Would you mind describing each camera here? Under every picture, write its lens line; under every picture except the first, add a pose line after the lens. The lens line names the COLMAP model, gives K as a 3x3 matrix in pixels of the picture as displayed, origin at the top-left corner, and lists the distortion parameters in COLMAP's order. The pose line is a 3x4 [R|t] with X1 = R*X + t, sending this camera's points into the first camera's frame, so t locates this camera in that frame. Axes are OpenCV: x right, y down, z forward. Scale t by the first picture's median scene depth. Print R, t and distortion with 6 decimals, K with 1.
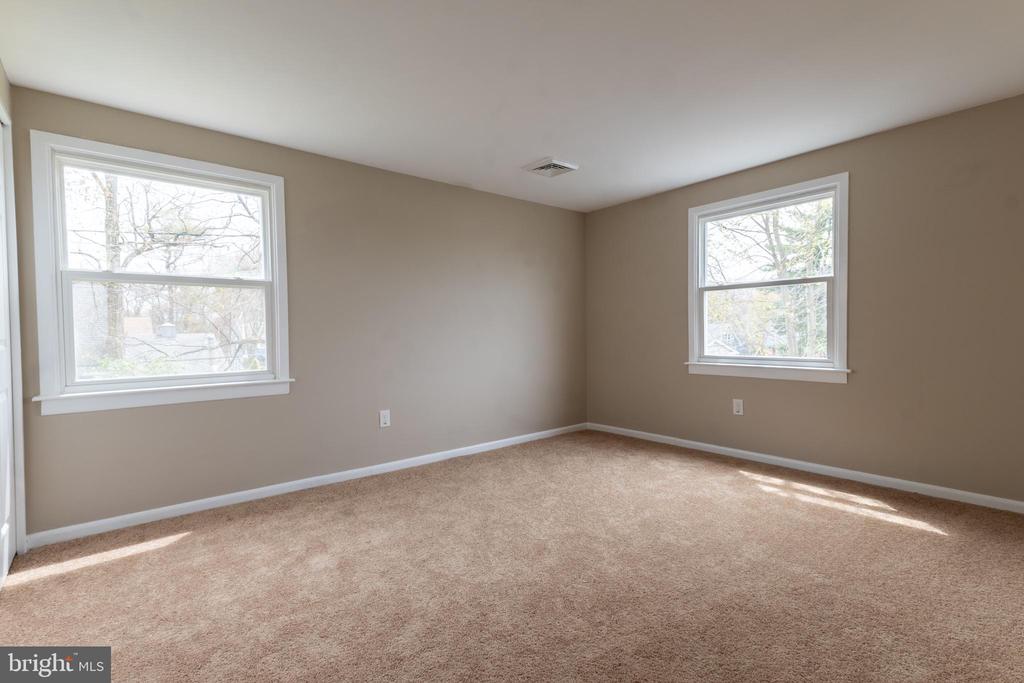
lens RADIAL K [[471.8, 0, 510.8], [0, 471.8, 342.4], [0, 0, 1]] dist [0.042231, -0.012771]
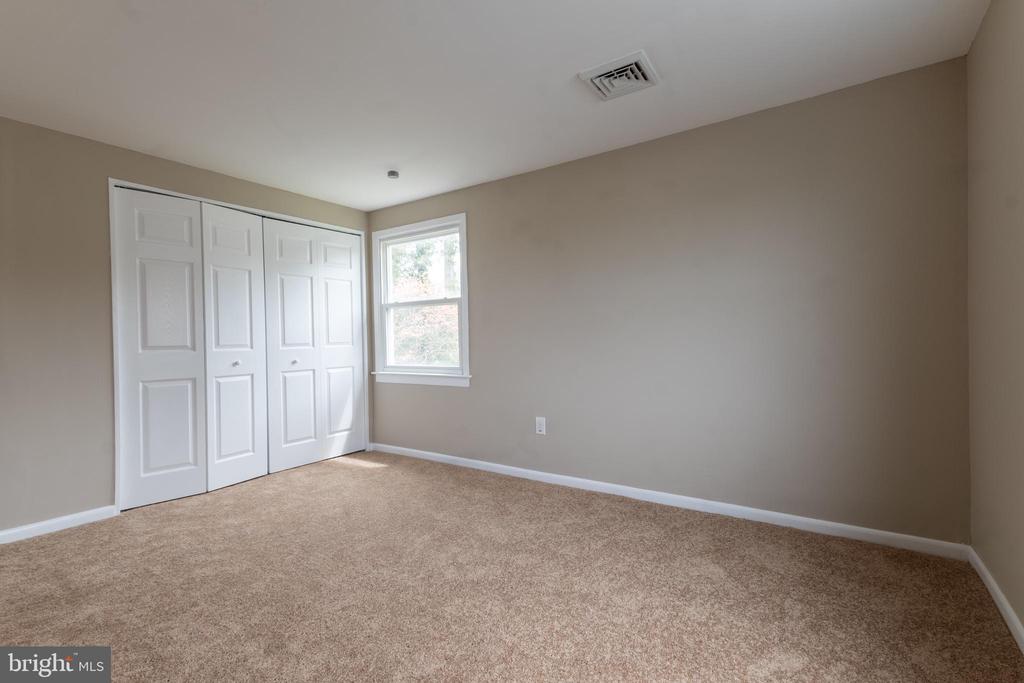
lens RADIAL K [[471.8, 0, 510.8], [0, 471.8, 342.4], [0, 0, 1]] dist [0.042231, -0.012771]
pose [[0.271875, 0.012126, -0.962256, 0.752351], [-0.008950, 0.999909, 0.010072, -0.021569], [0.962291, 0.005874, 0.271959, 0.792375]]
